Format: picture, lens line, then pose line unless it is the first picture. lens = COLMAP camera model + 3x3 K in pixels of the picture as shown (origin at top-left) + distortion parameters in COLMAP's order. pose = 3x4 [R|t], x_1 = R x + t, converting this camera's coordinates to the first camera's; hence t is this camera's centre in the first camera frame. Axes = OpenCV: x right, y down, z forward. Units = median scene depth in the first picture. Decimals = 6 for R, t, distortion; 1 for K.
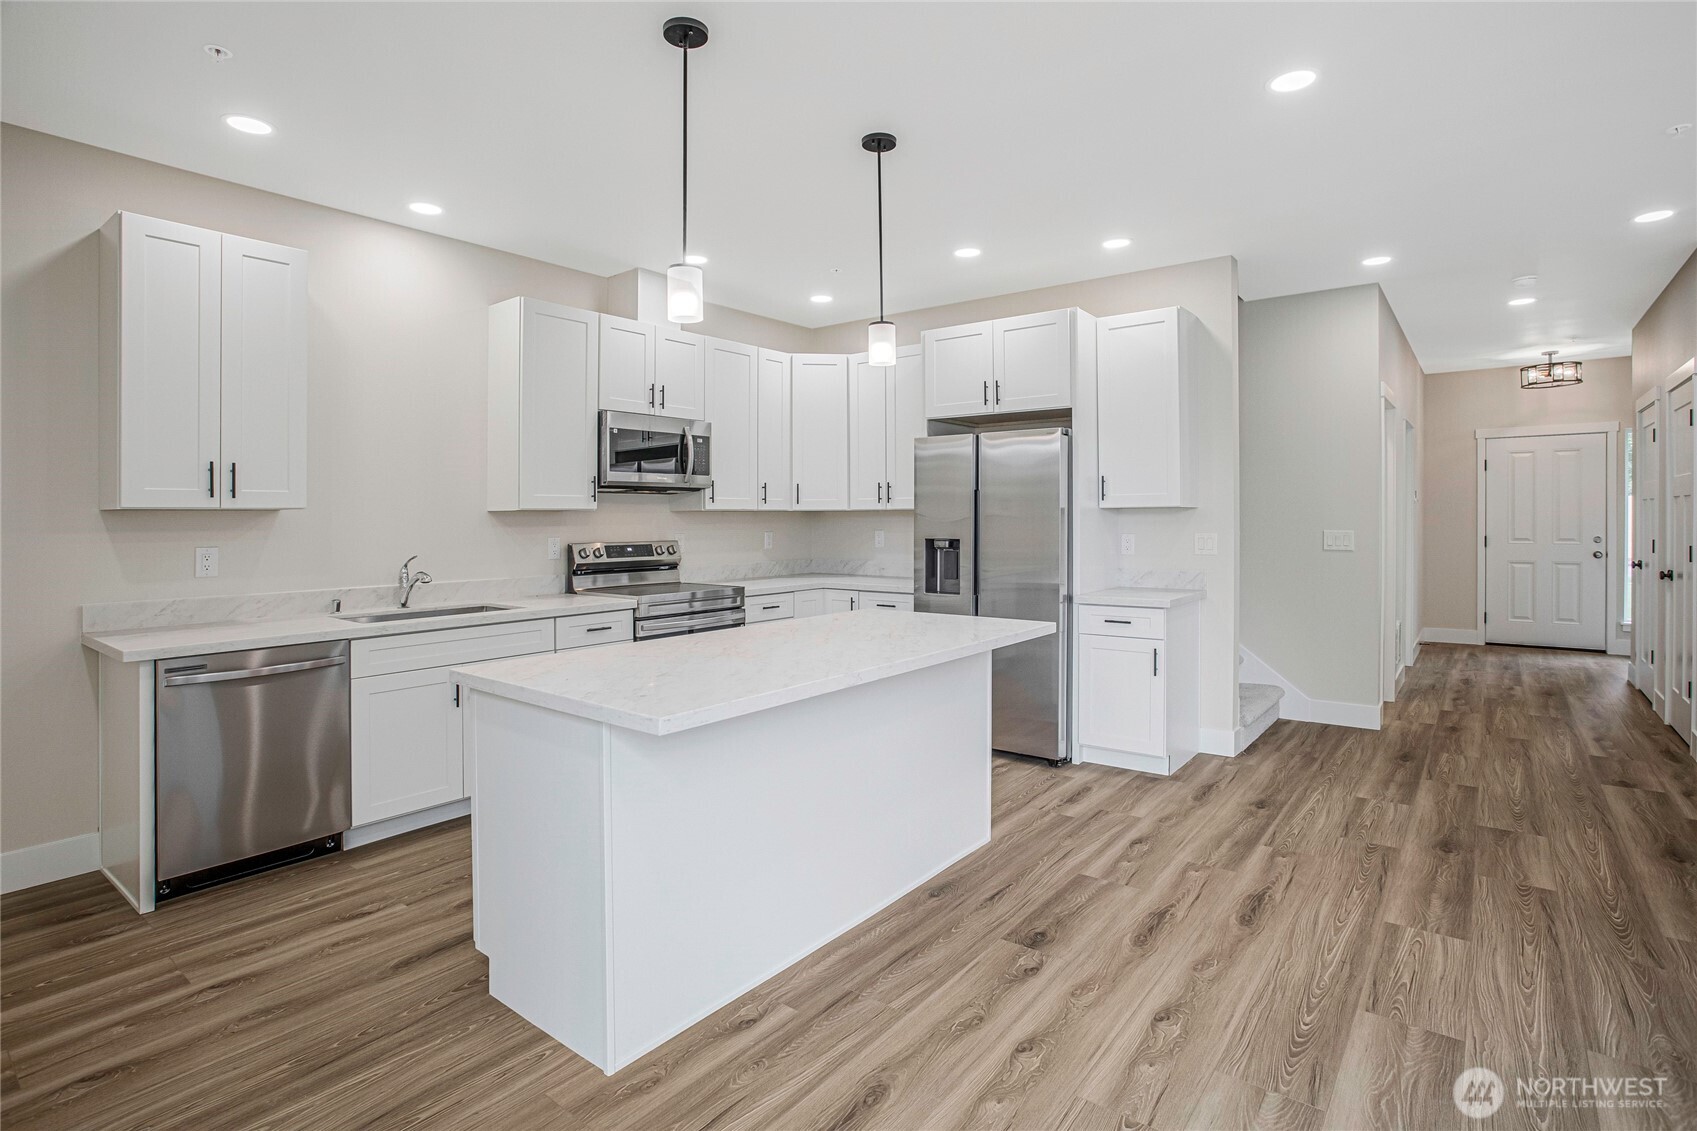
lens RADIAL K [[853.7, 0, 858.1], [0, 853.7, 523.4], [0, 0, 1]] dist [-0.076208, 0.031793]
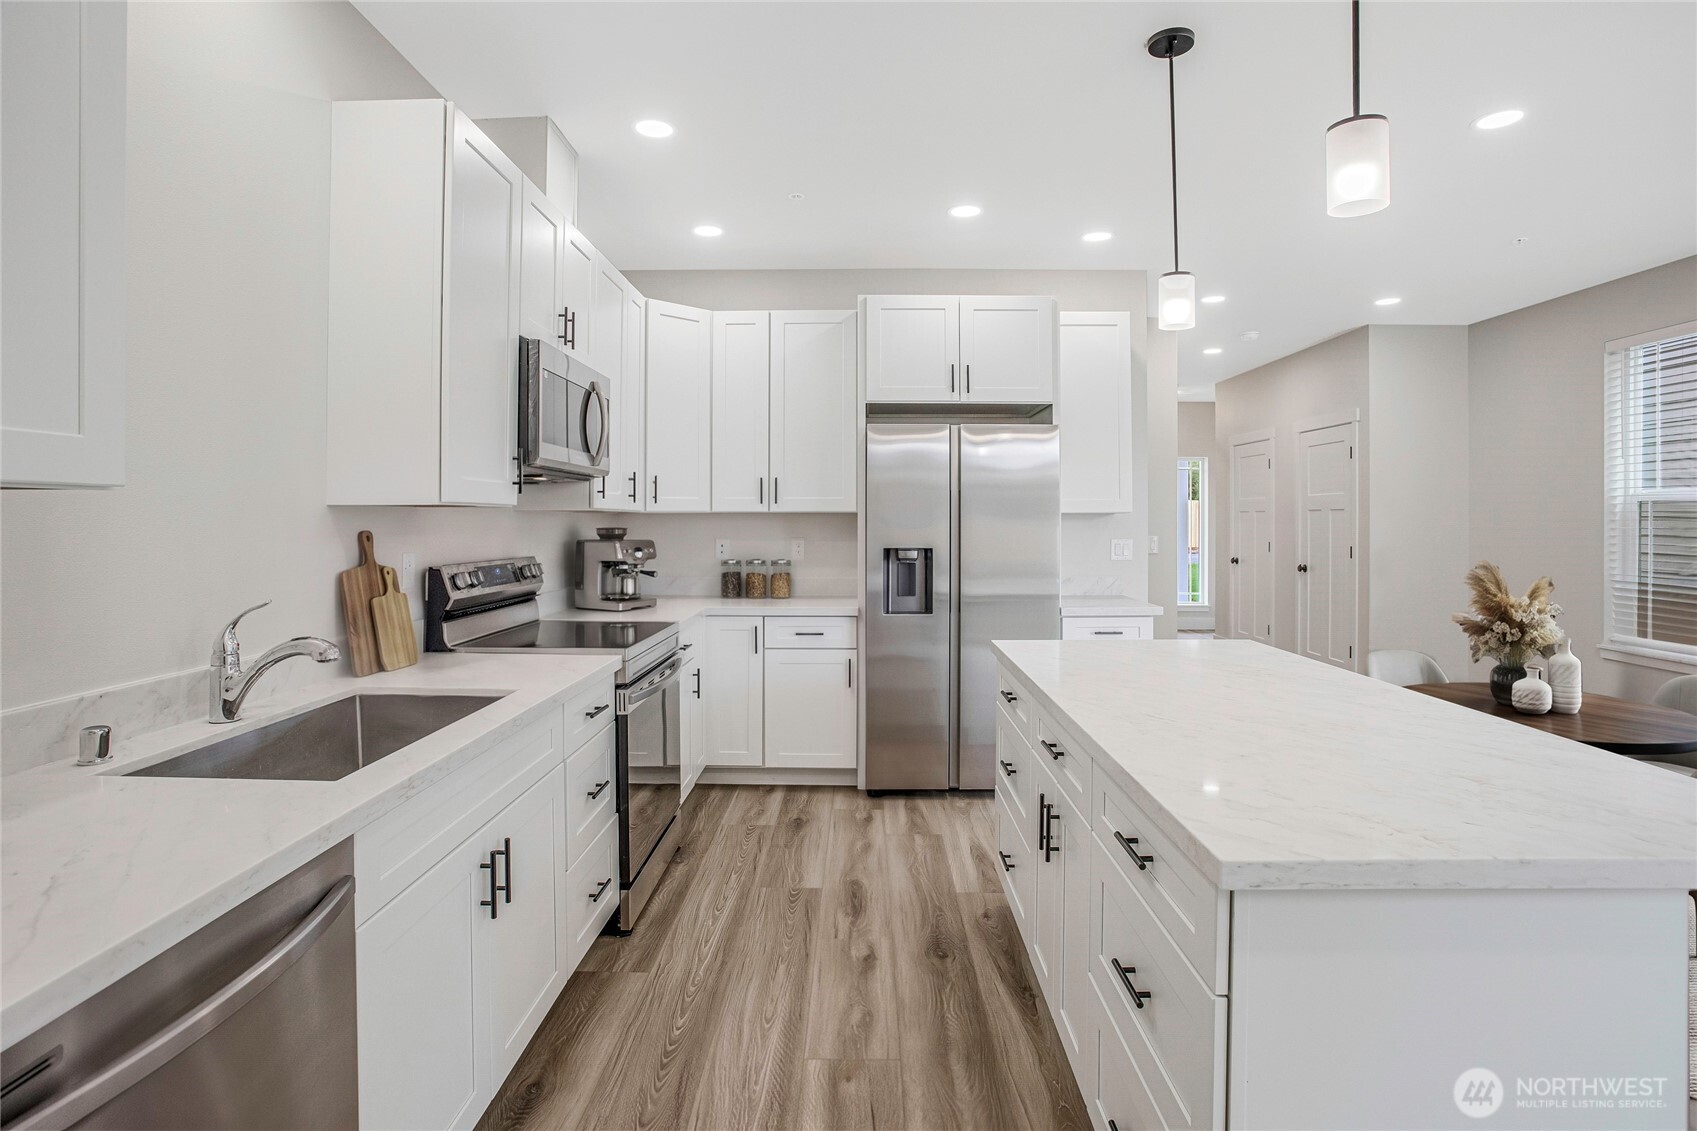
lens RADIAL K [[853.7, 0, 858.1], [0, 853.7, 523.4], [0, 0, 1]] dist [-0.076208, 0.031793]
pose [[0.798297, 0.004673, 0.602246, -0.521776], [-0.001663, 0.999983, -0.005555, -0.001604], [-0.602262, 0.003433, 0.798291, 0.436818]]
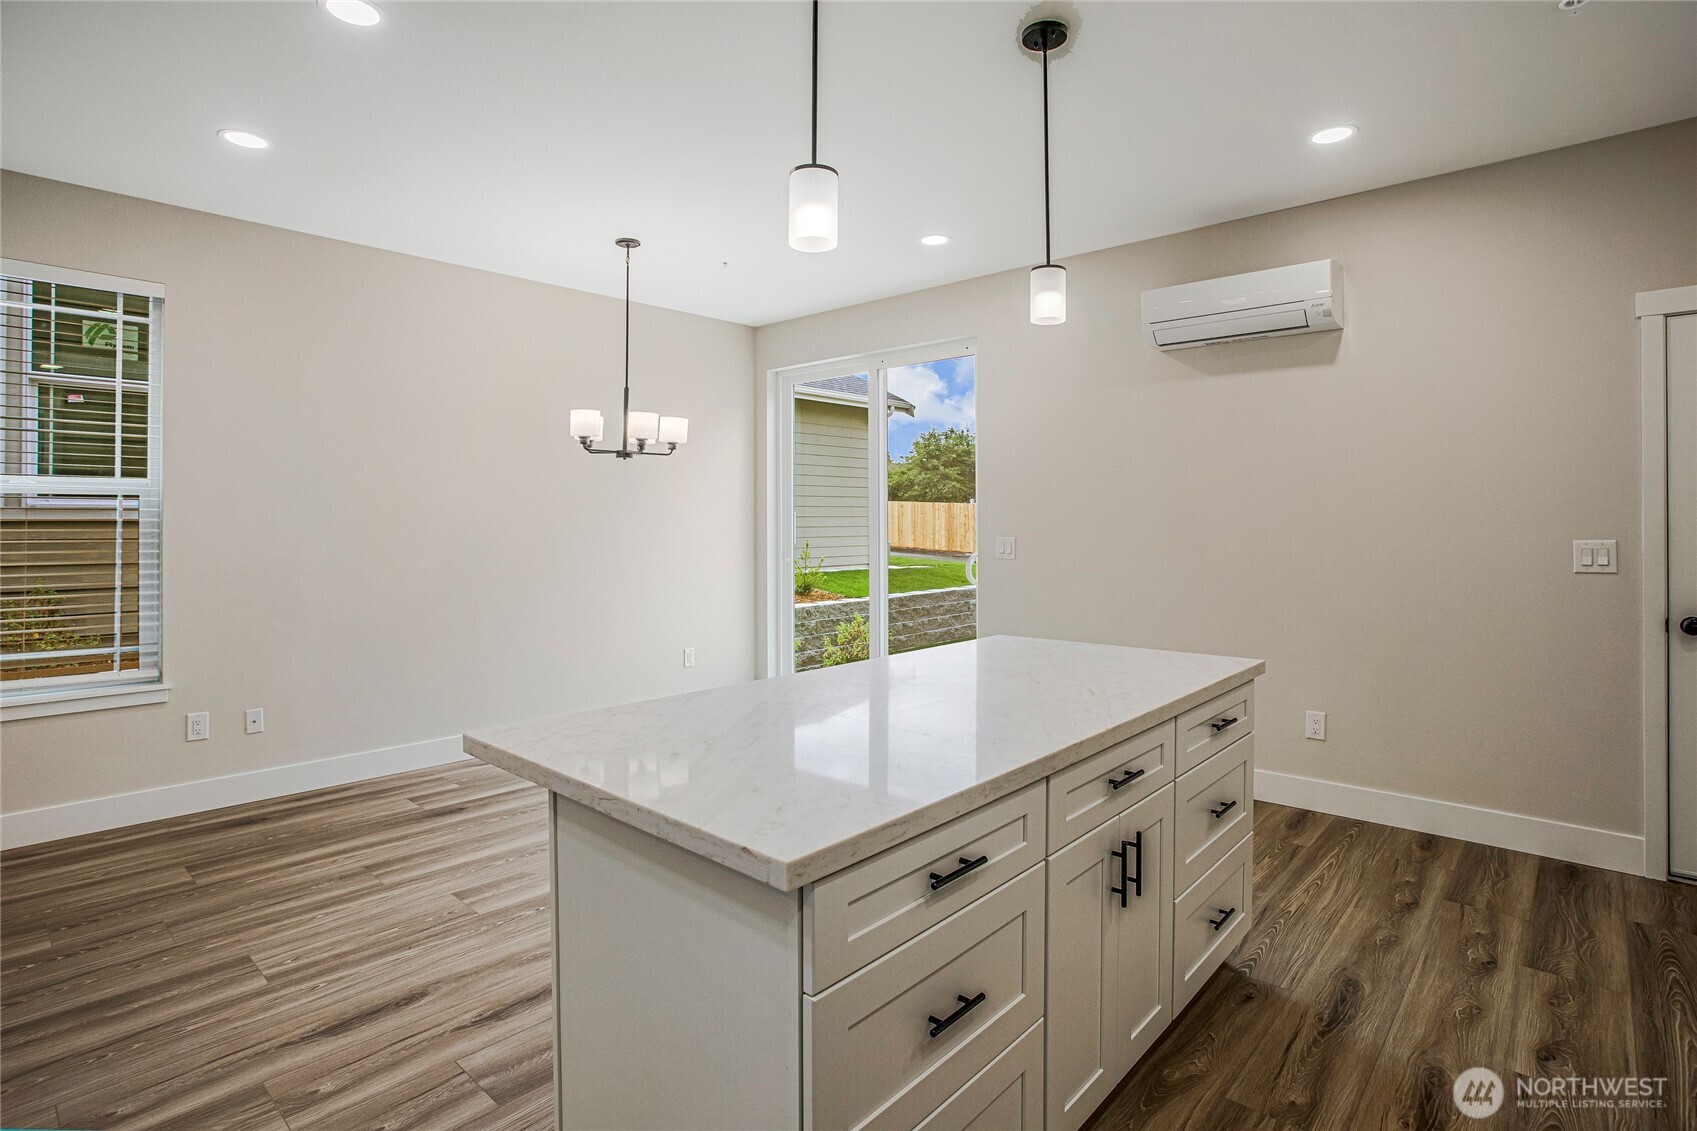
lens RADIAL K [[853.7, 0, 858.1], [0, 853.7, 523.4], [0, 0, 1]] dist [-0.076208, 0.031793]
pose [[-0.997575, 0.002774, 0.069538, -0.029008], [0.003662, 0.999913, 0.012644, -0.007750], [-0.069497, 0.012868, -0.997499, 1.207192]]
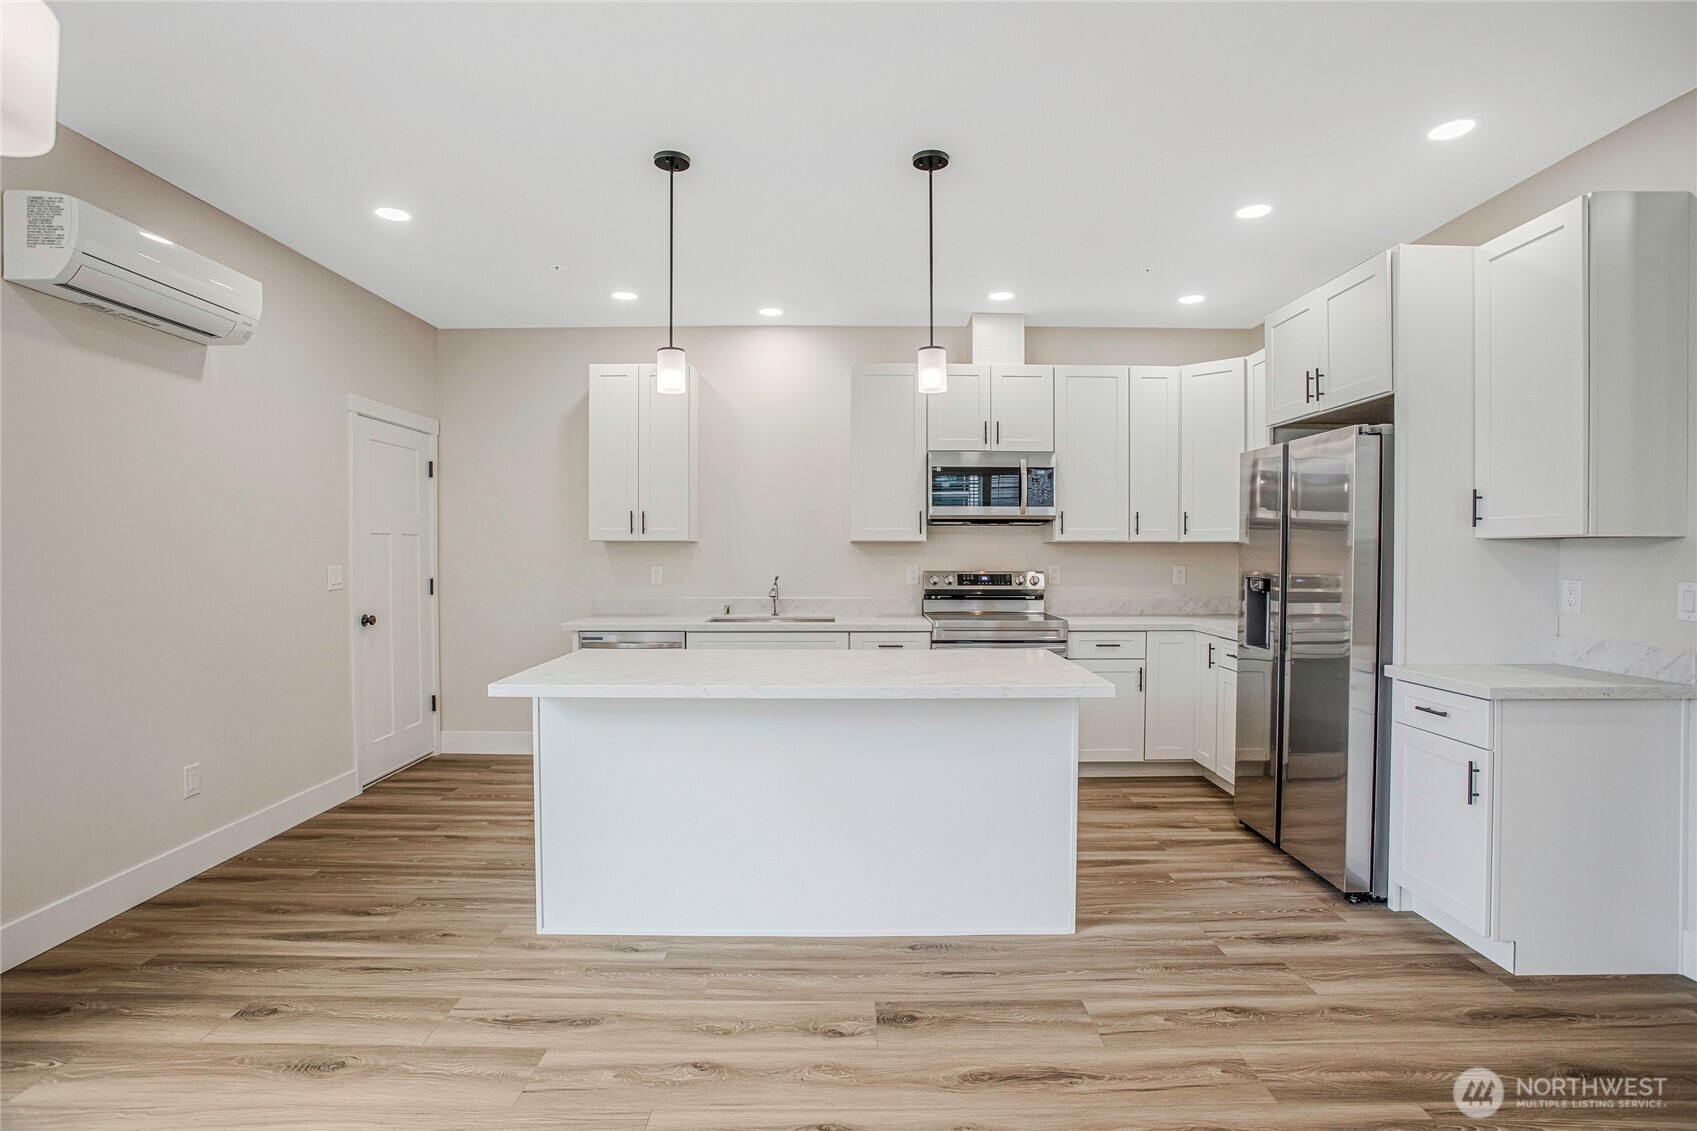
lens RADIAL K [[844.4, 0, 848.5], [0, 844.4, 565.5], [0, 0, 1]] dist [-0.072969, 0.034348]
pose [[0.609042, 0.022322, -0.792824, 0.569606], [-0.009873, 0.999740, 0.020563, -0.006586], [0.793076, -0.004697, 0.609104, 0.268993]]
